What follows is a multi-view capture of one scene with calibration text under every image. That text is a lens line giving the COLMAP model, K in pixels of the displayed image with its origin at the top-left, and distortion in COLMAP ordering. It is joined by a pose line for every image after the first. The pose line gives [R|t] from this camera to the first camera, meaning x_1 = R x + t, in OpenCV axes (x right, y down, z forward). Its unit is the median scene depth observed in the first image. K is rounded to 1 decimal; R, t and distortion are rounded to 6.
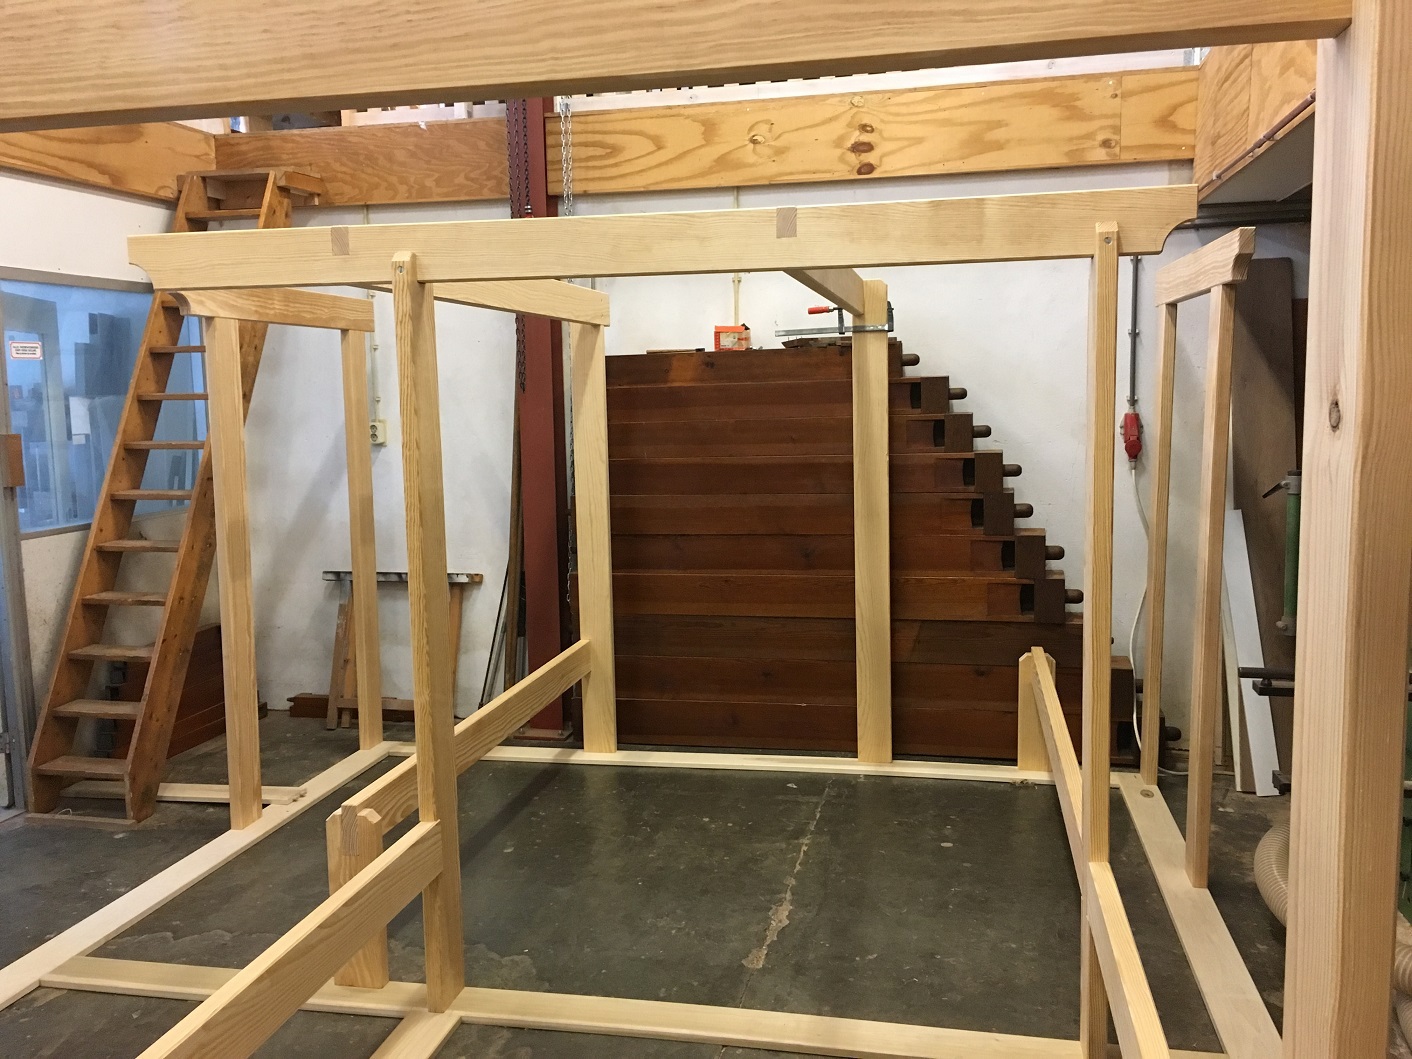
lens RADIAL K [[1201.2, 0, 706.9], [0, 1201.2, 527.1], [0, 0, 1]] dist [0.055790, -0.069371]
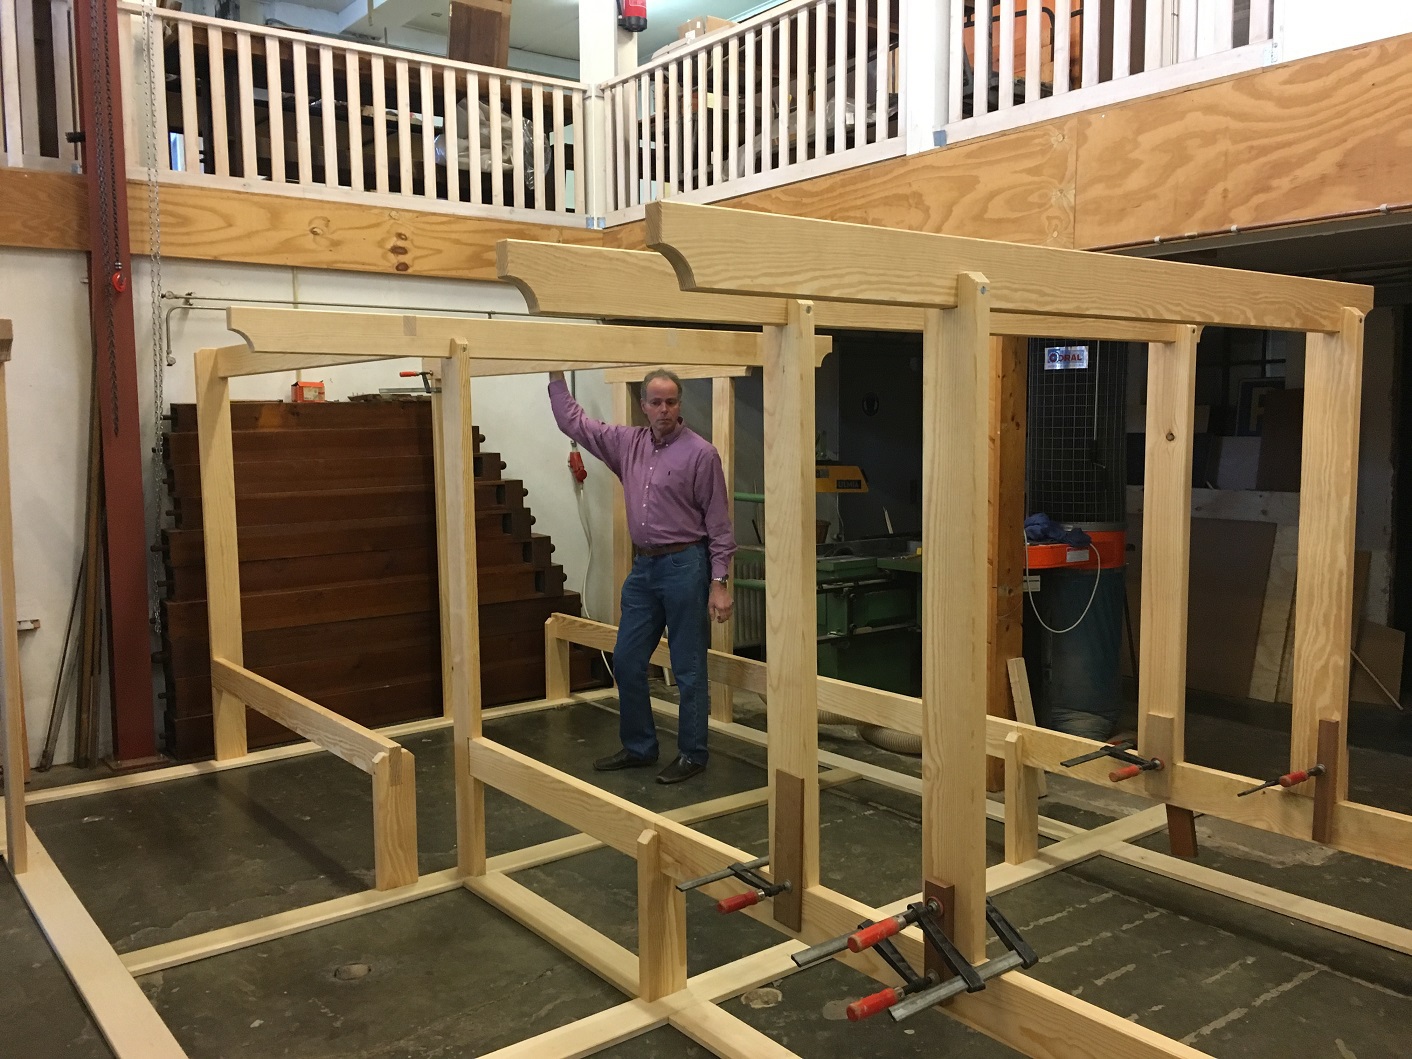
lens RADIAL K [[1201.2, 0, 710.1], [0, 1201.2, 530.7], [0, 0, 1]] dist [0.055790, -0.069371]
pose [[0.646341, -0.056949, 0.760921, -0.653657], [0.088698, 0.996058, -0.000795, 0.017612], [-0.757876, 0.068006, 0.648844, -0.078454]]
